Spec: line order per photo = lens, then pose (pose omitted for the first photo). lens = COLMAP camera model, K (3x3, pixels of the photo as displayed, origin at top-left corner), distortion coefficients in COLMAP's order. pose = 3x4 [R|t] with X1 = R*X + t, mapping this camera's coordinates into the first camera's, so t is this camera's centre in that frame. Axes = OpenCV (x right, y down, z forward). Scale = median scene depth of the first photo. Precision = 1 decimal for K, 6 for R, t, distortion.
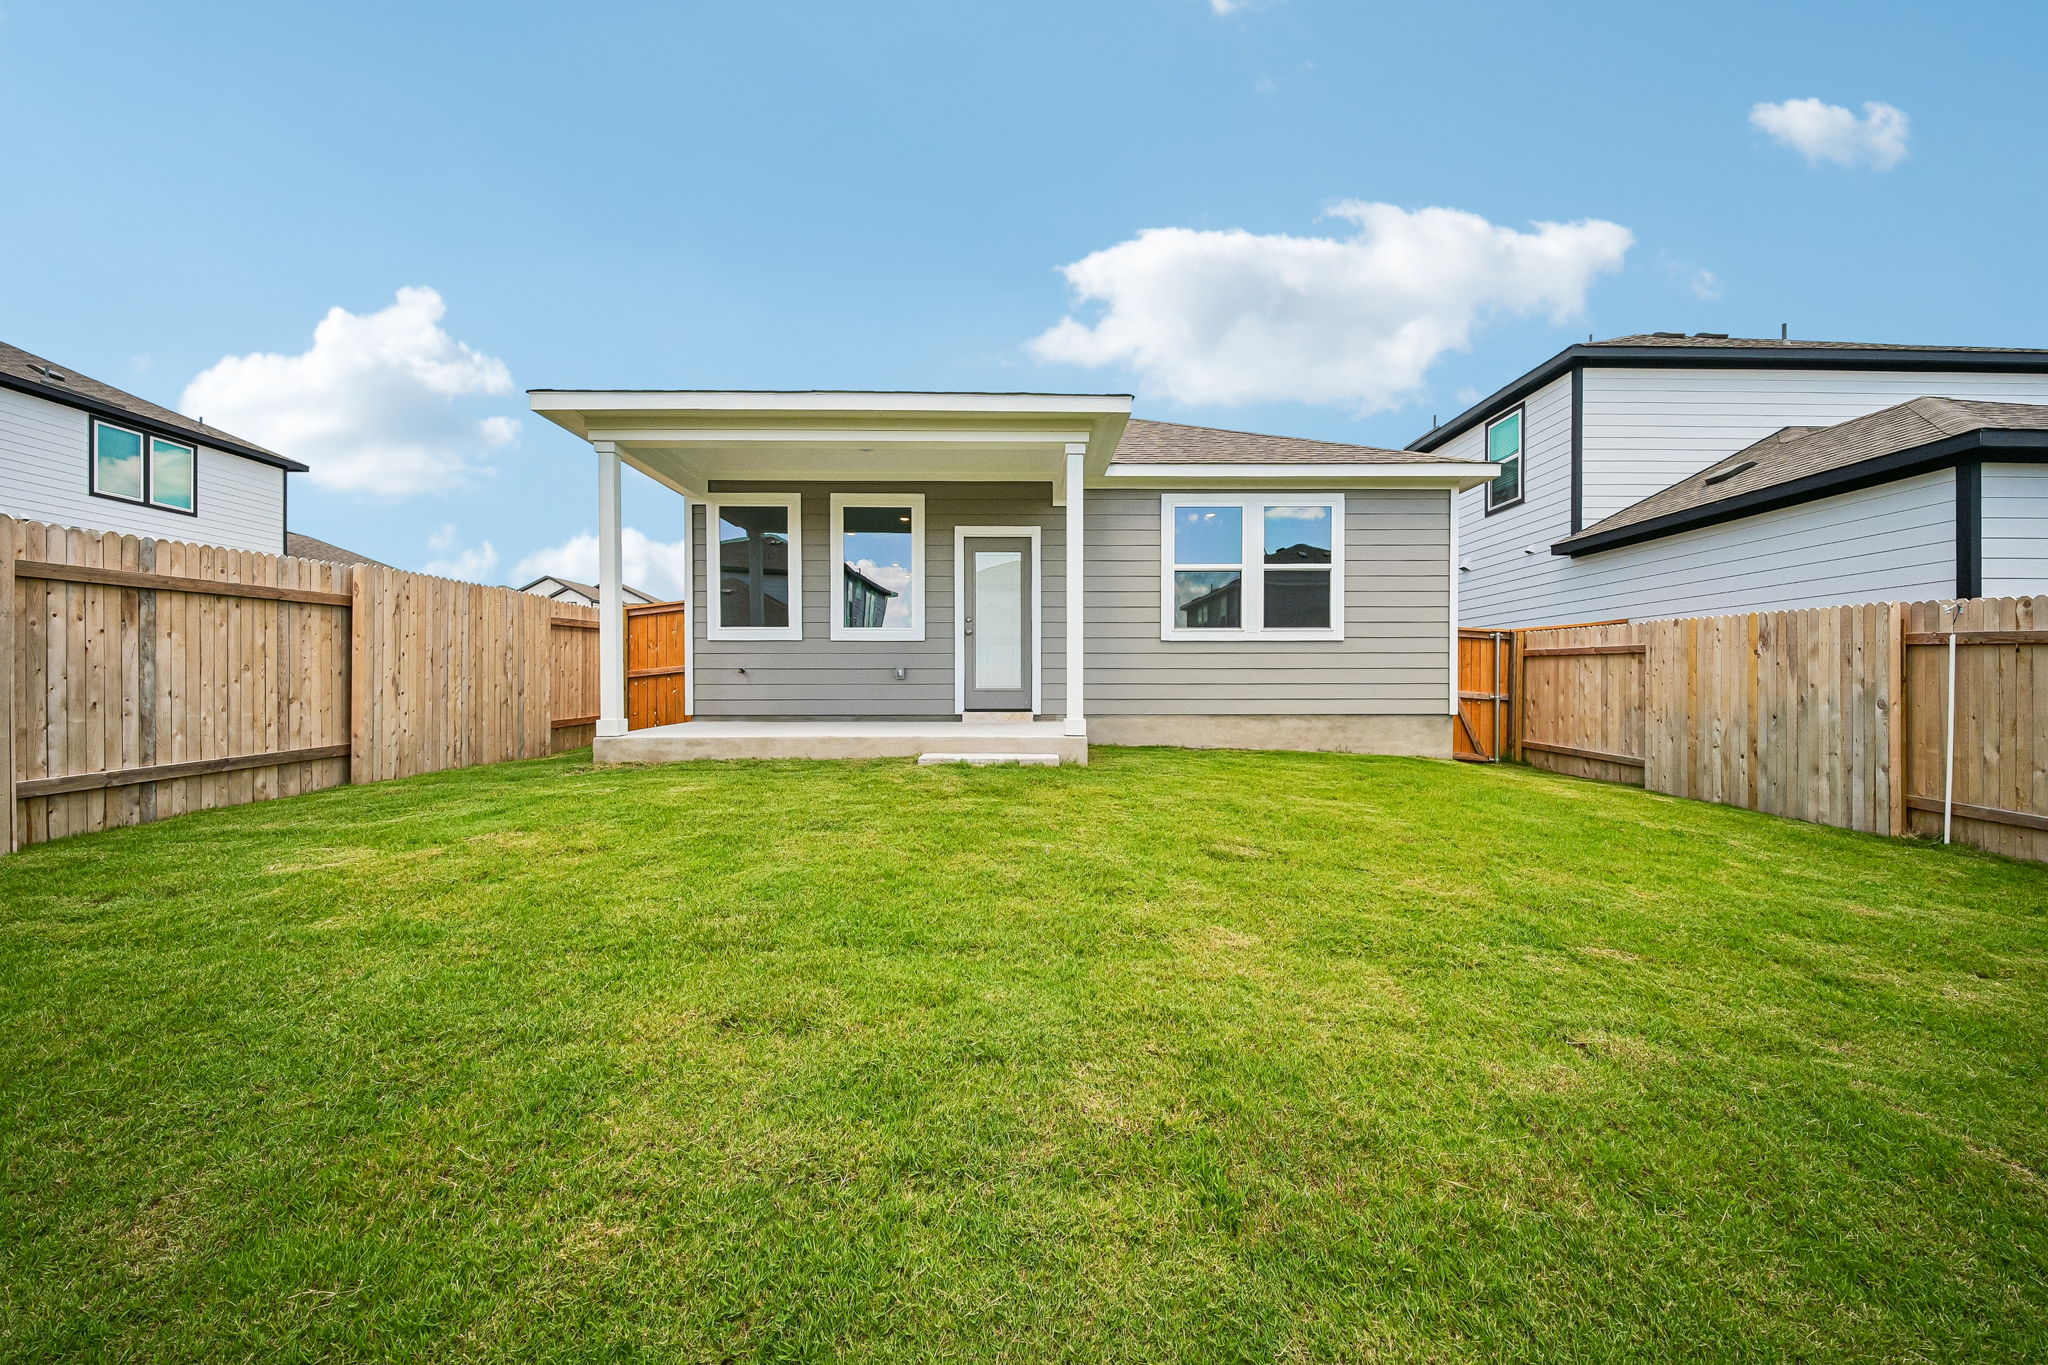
lens RADIAL K [[749.4, 0, 1033.0], [0, 749.4, 680.5], [0, 0, 1]] dist [0.012089, -0.009575]
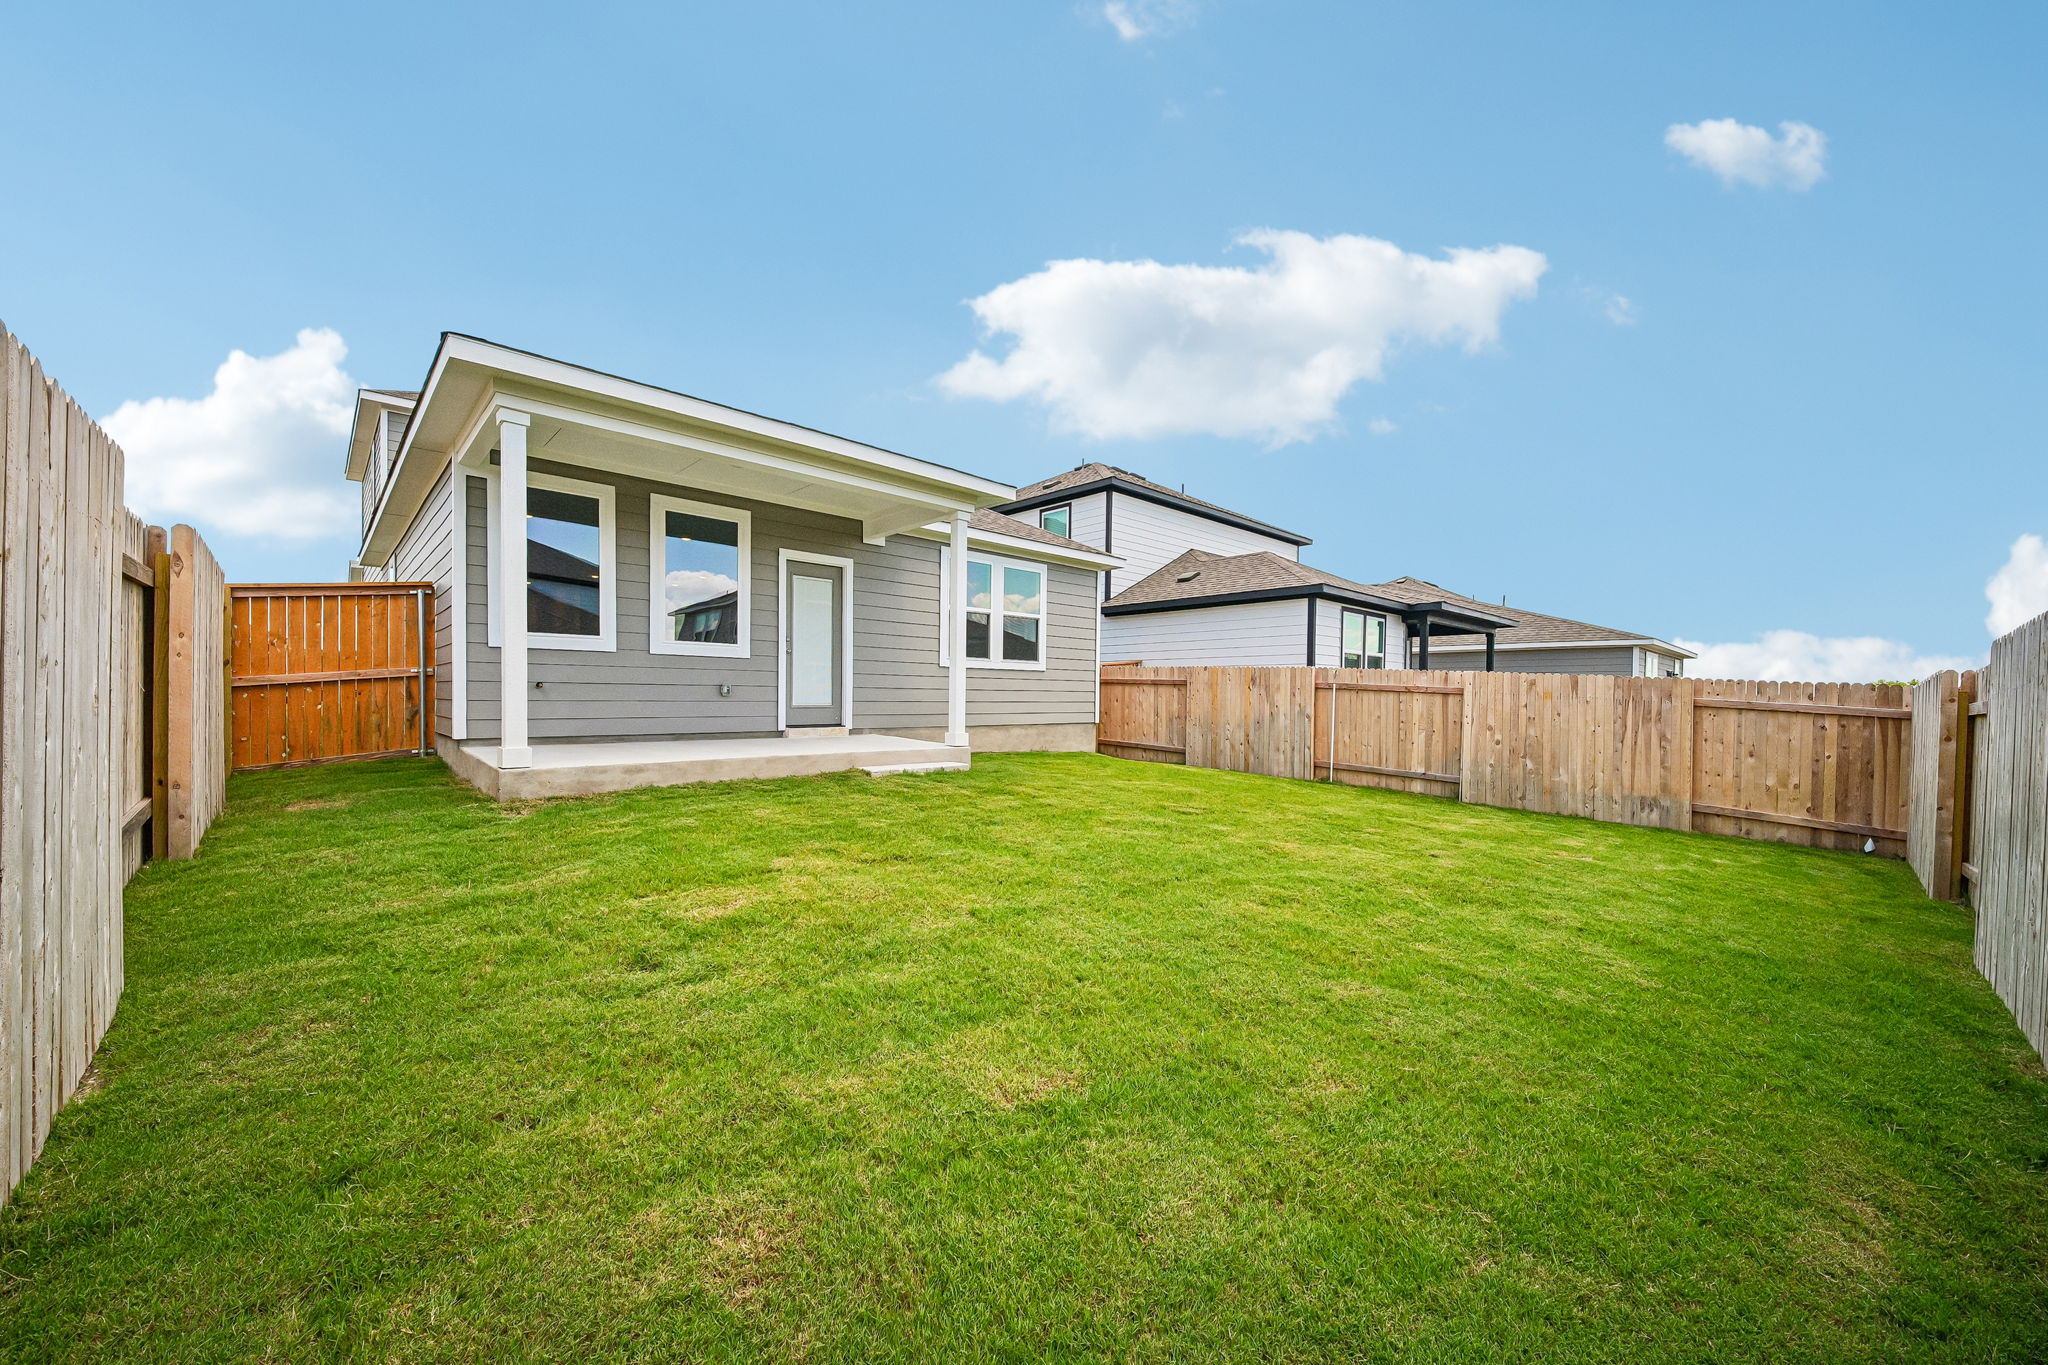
lens RADIAL K [[749.4, 0, 1033.0], [0, 749.4, 680.5], [0, 0, 1]] dist [0.012089, -0.009575]
pose [[0.730076, 0.022445, 0.682998, -0.553030], [-0.018402, 0.999744, -0.013184, -0.016577], [-0.683118, -0.002943, 0.730302, 0.006531]]
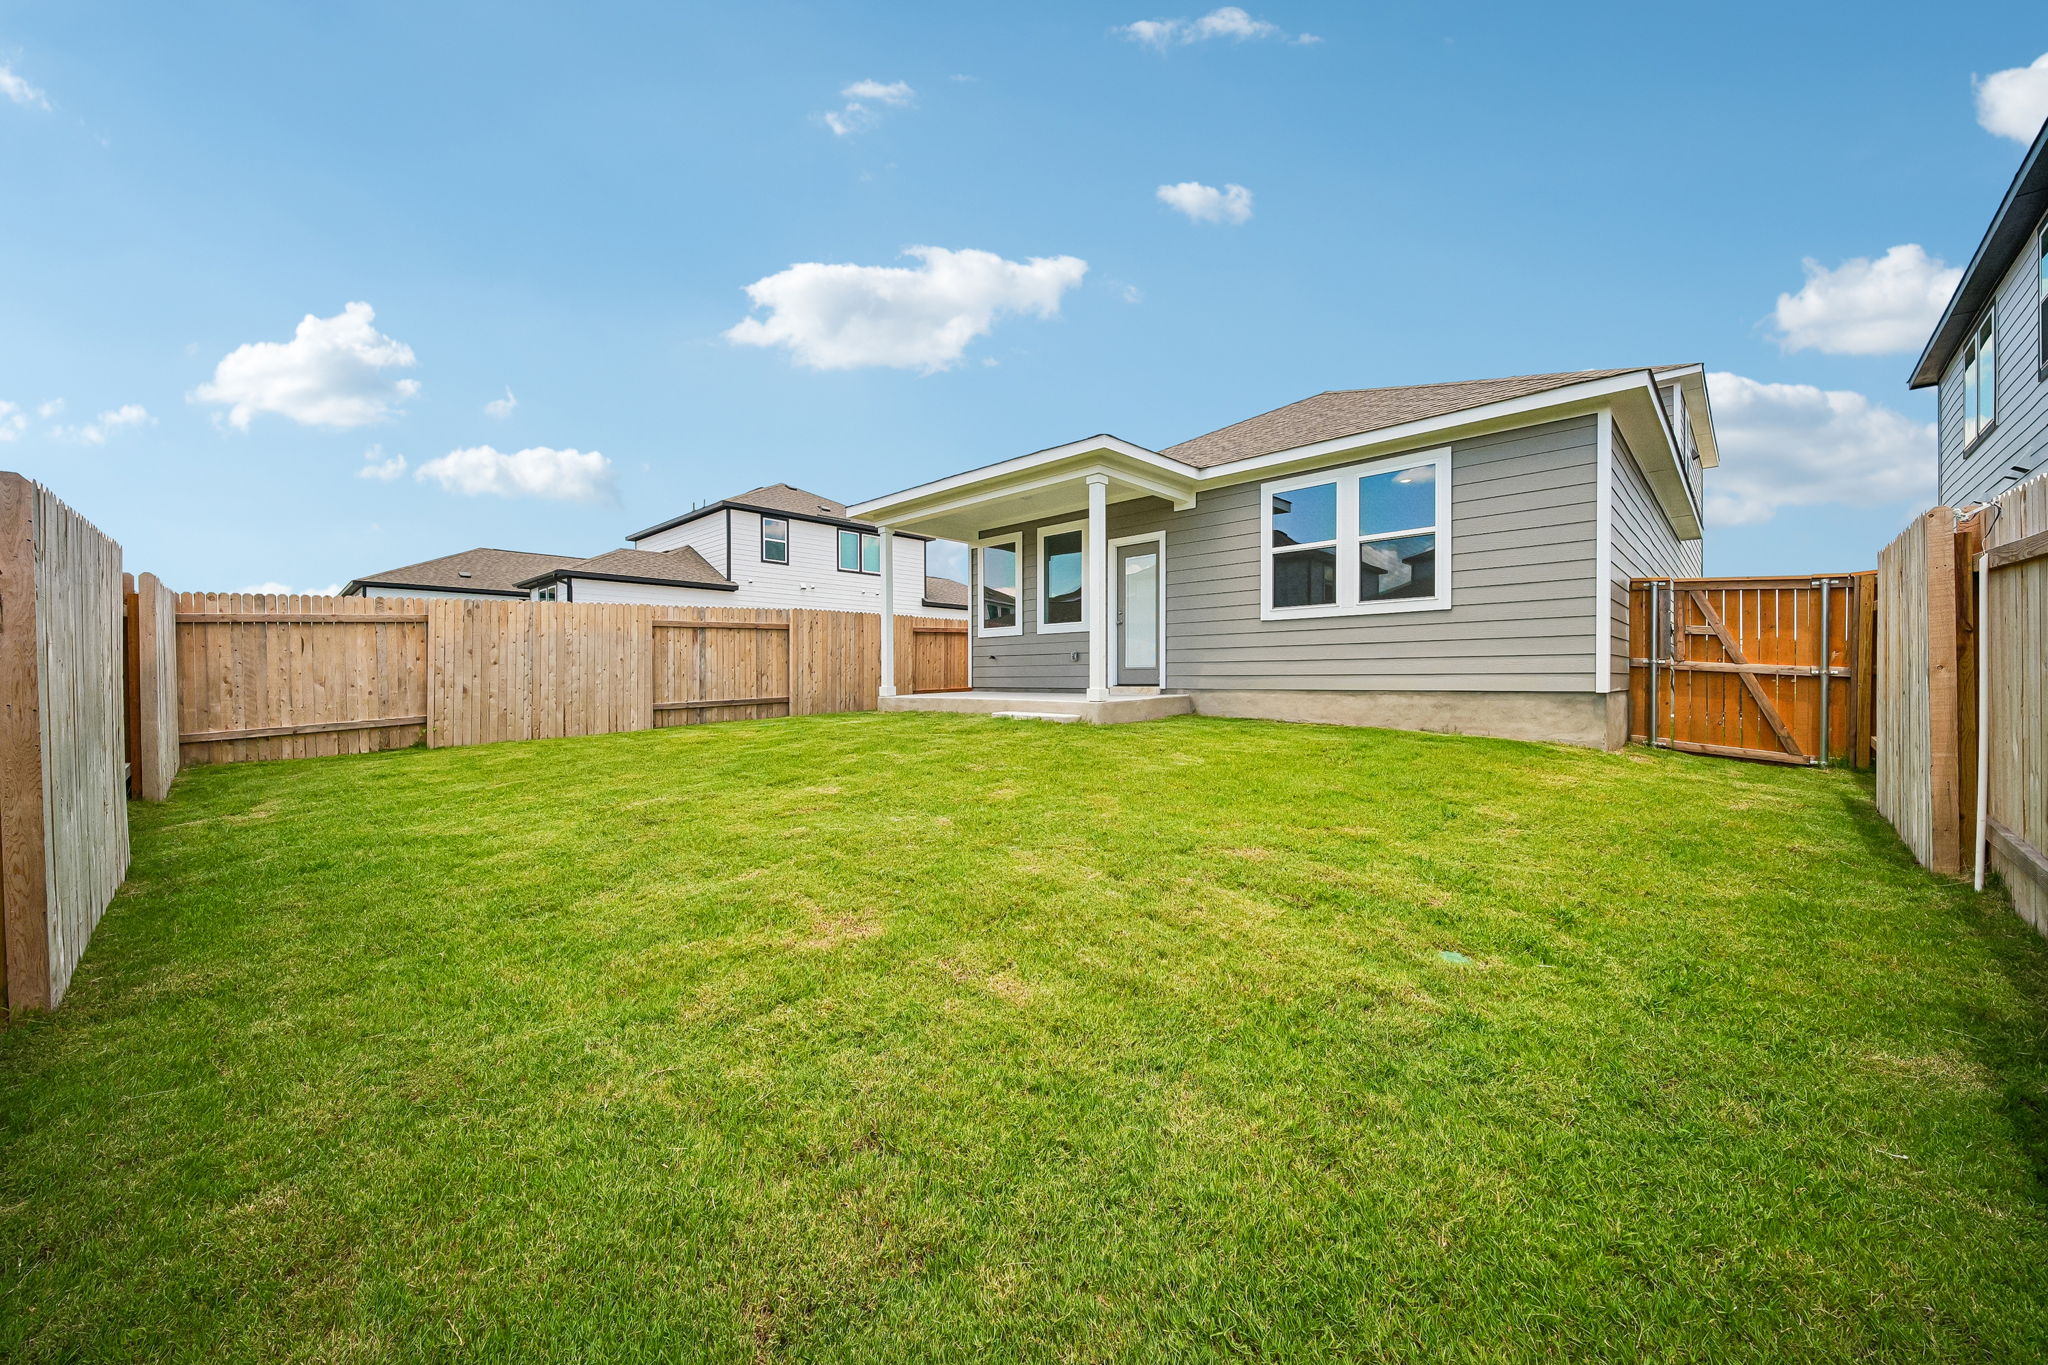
lens RADIAL K [[749.4, 0, 1033.0], [0, 749.4, 680.5], [0, 0, 1]] dist [0.012089, -0.009575]
pose [[0.716244, -0.001077, -0.697849, 0.691666], [0.009181, 0.999927, 0.007879, 0.020709], [0.697790, -0.012050, 0.716201, 0.000661]]
